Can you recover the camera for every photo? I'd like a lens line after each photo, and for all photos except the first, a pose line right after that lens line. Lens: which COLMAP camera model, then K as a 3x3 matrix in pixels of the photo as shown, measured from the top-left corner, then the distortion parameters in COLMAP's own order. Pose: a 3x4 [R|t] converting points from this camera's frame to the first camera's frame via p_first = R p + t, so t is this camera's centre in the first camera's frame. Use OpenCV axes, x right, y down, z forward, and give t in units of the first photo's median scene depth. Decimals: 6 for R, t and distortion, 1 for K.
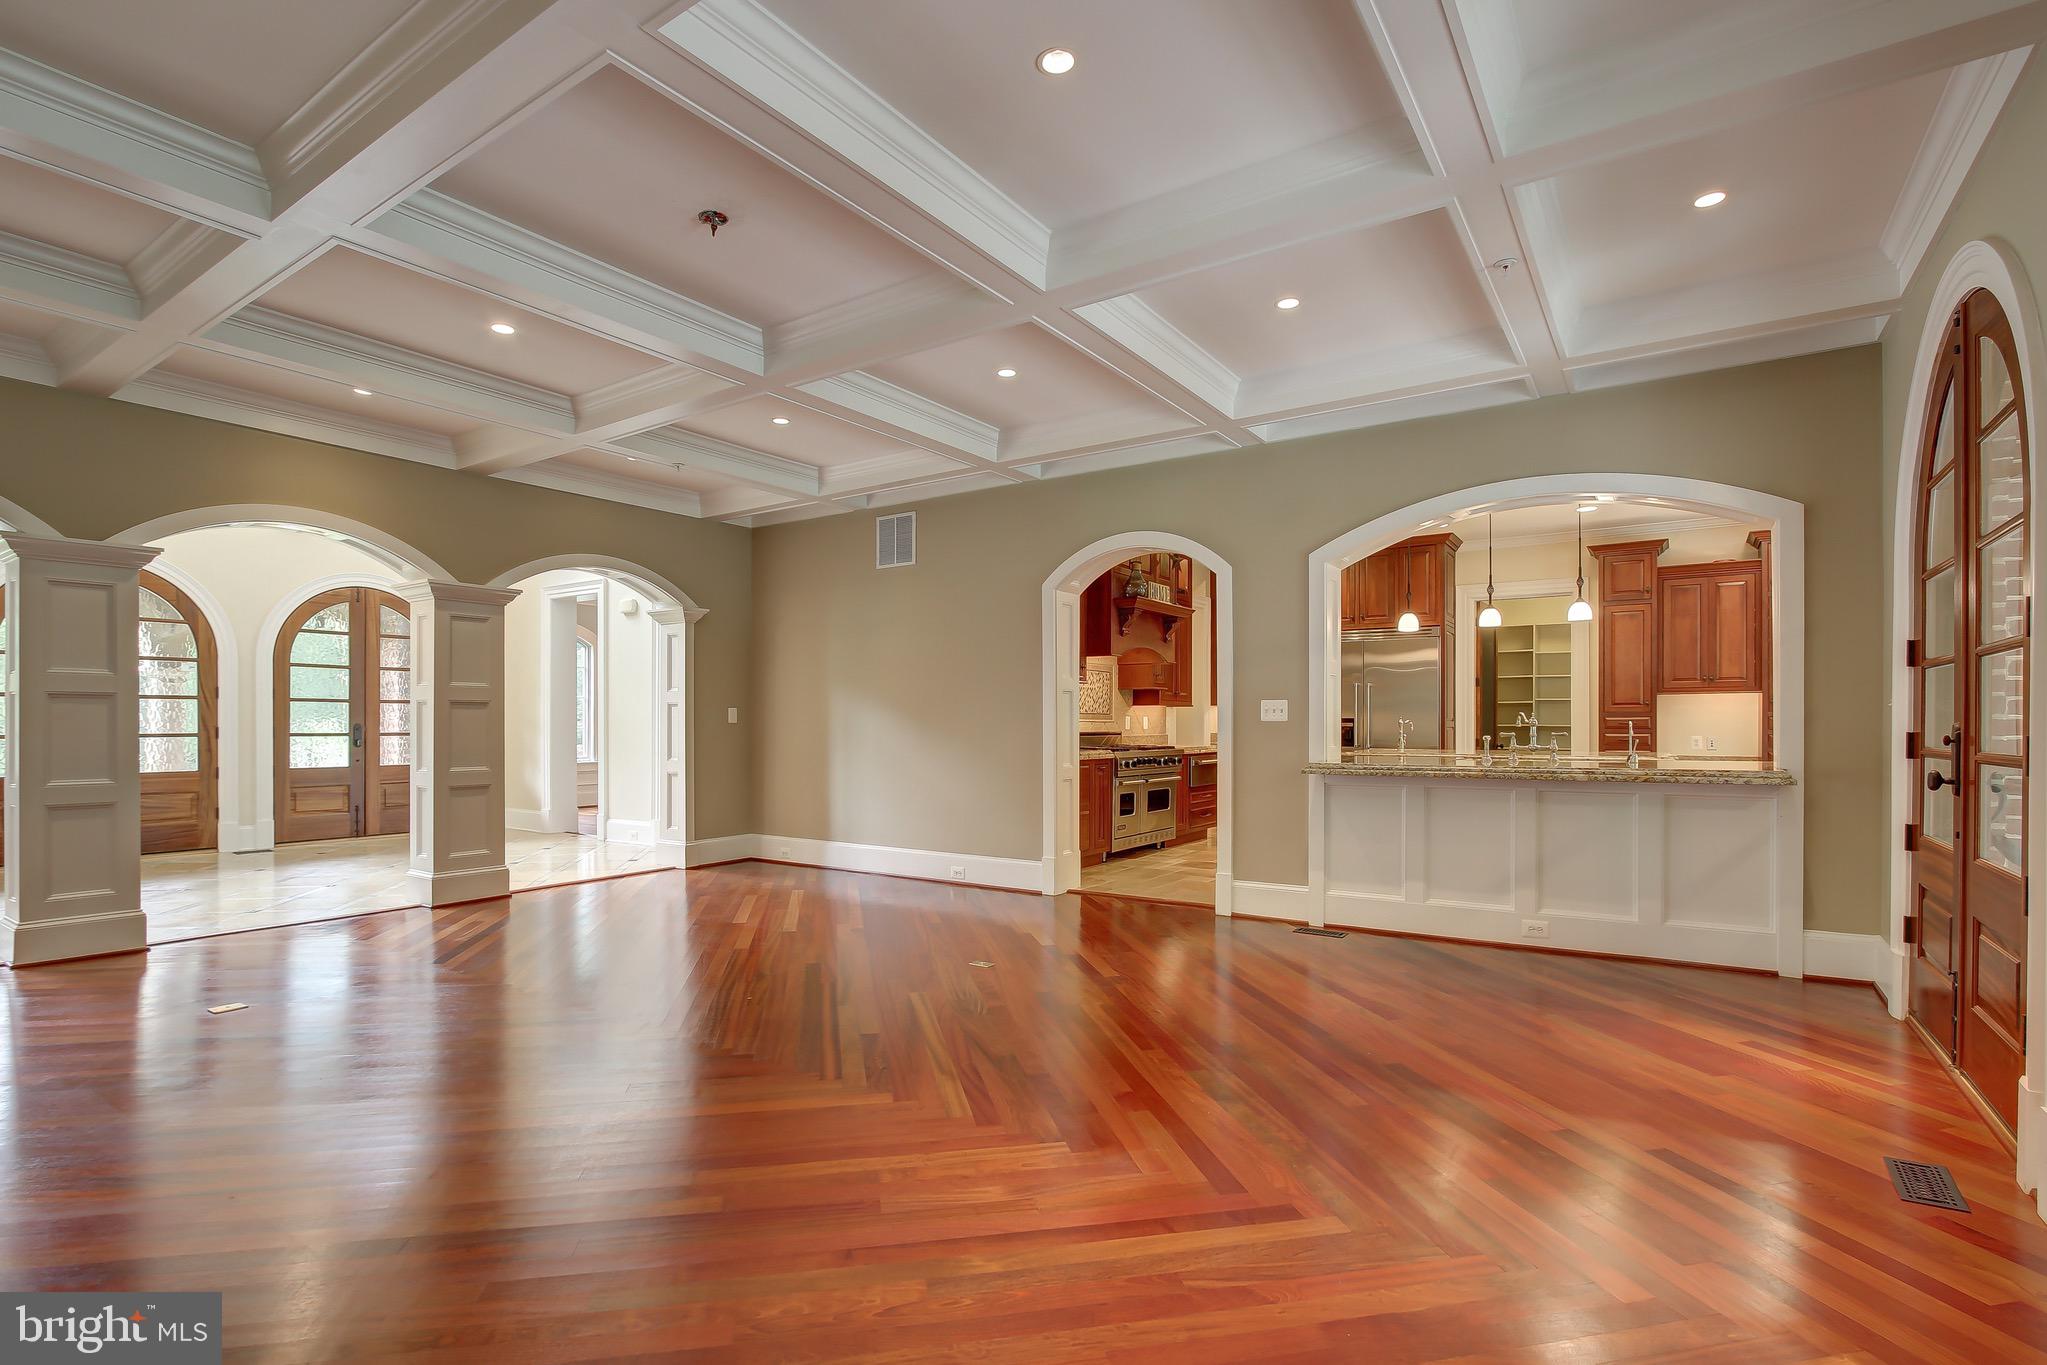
lens RADIAL K [[950.1, 0, 1040.2], [0, 950.1, 736.5], [0, 0, 1]] dist [-0.017568, -0.001698]
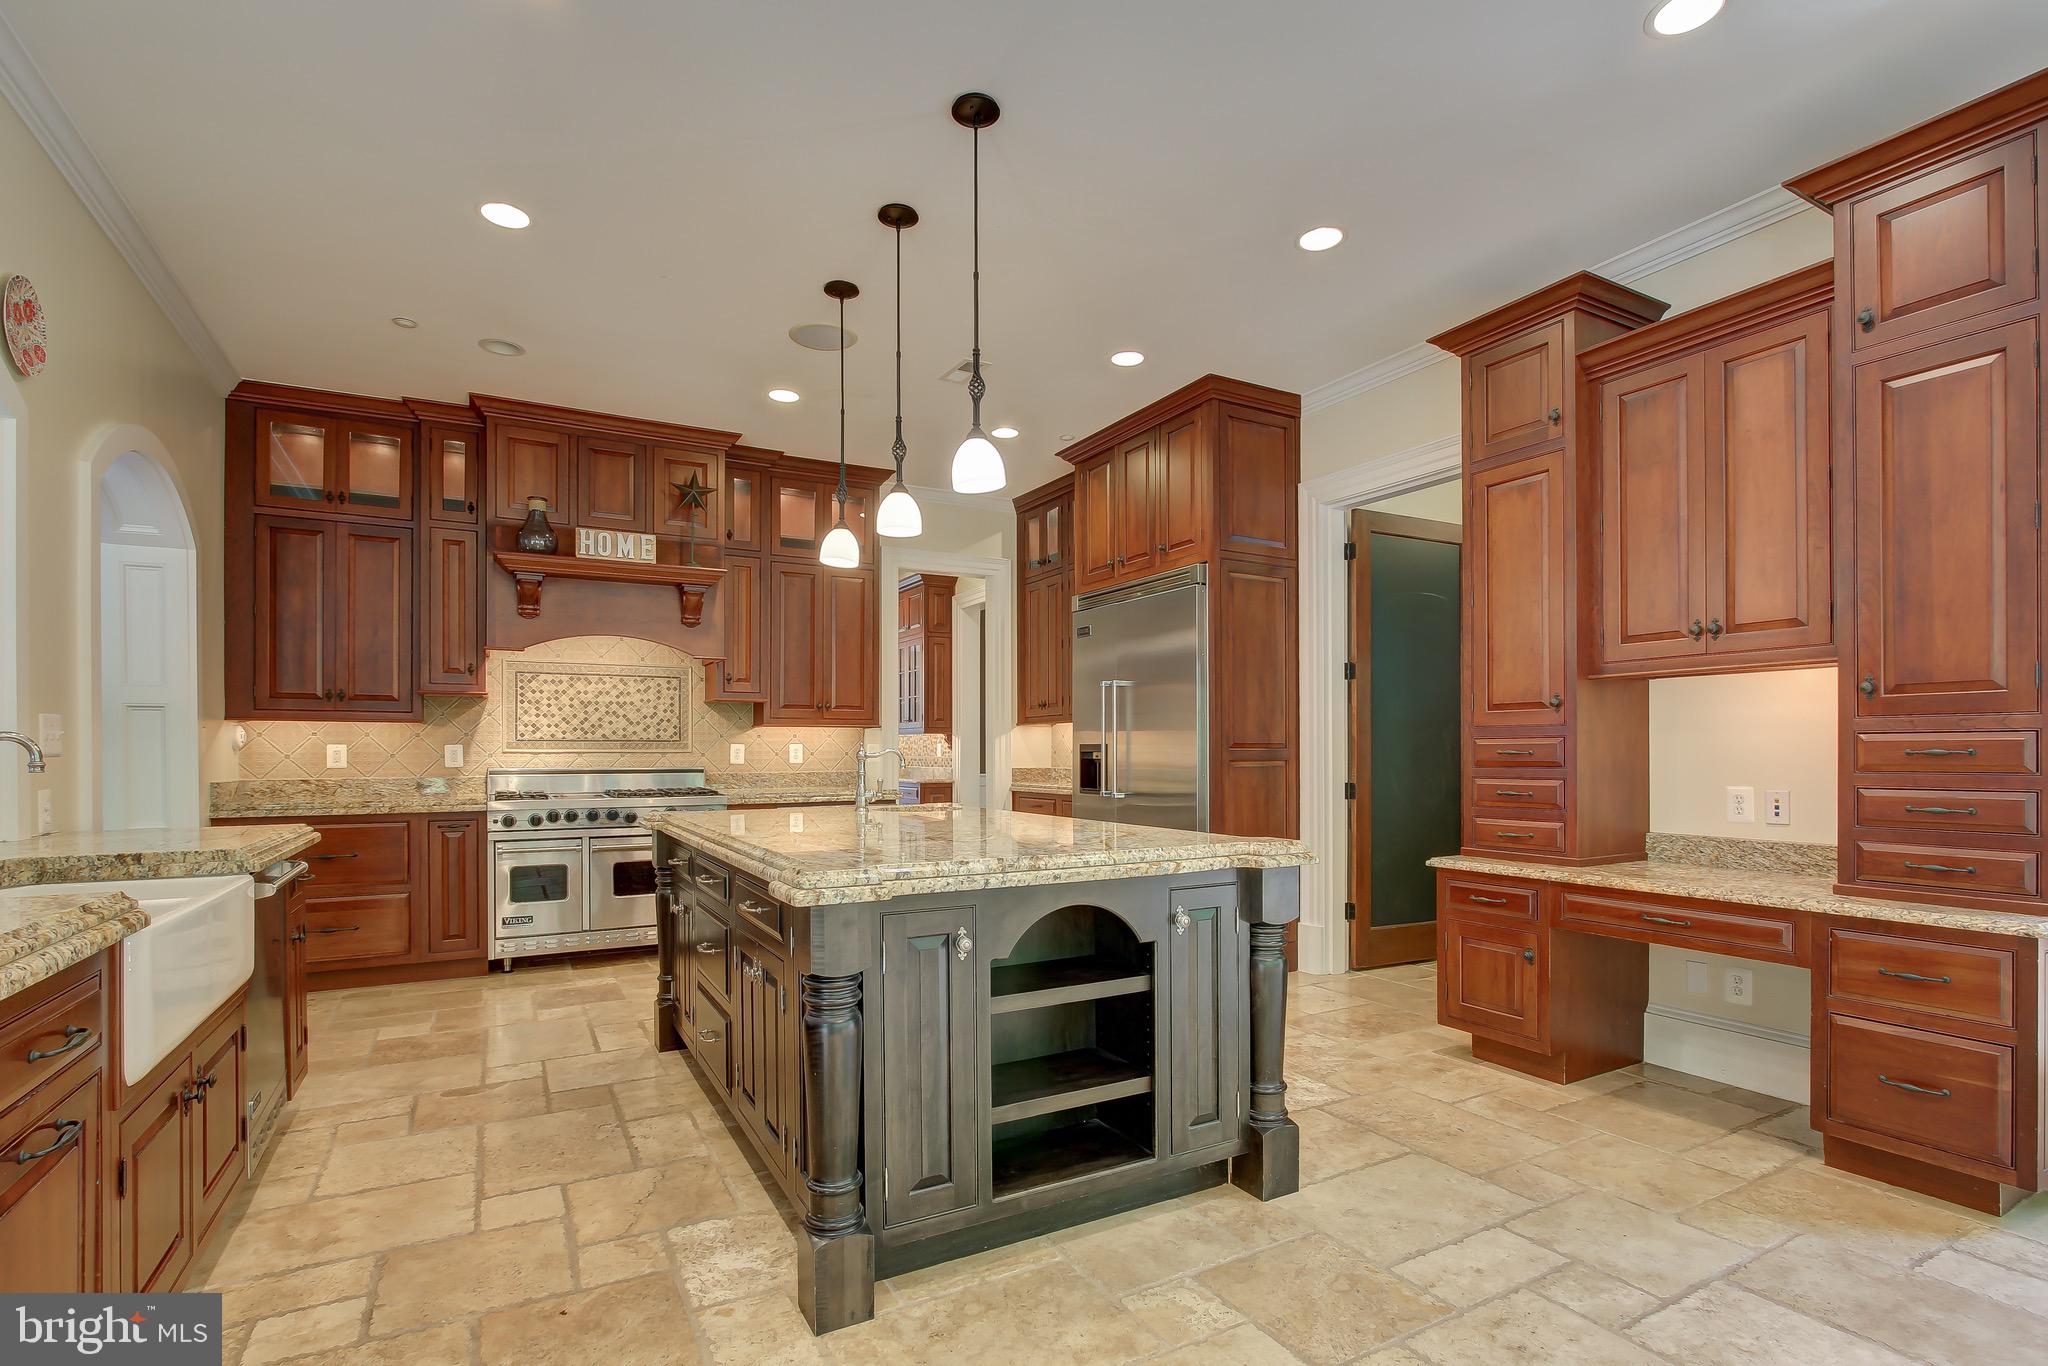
lens RADIAL K [[950.6, 0, 1012.6], [0, 950.6, 750.0], [0, 0, 1]] dist [-0.017568, -0.001698]
pose [[0.888206, -0.004429, -0.459424, 0.612867], [-0.001781, 0.999913, -0.013084, -0.009318], [0.459442, 0.012439, 0.888121, 0.542073]]
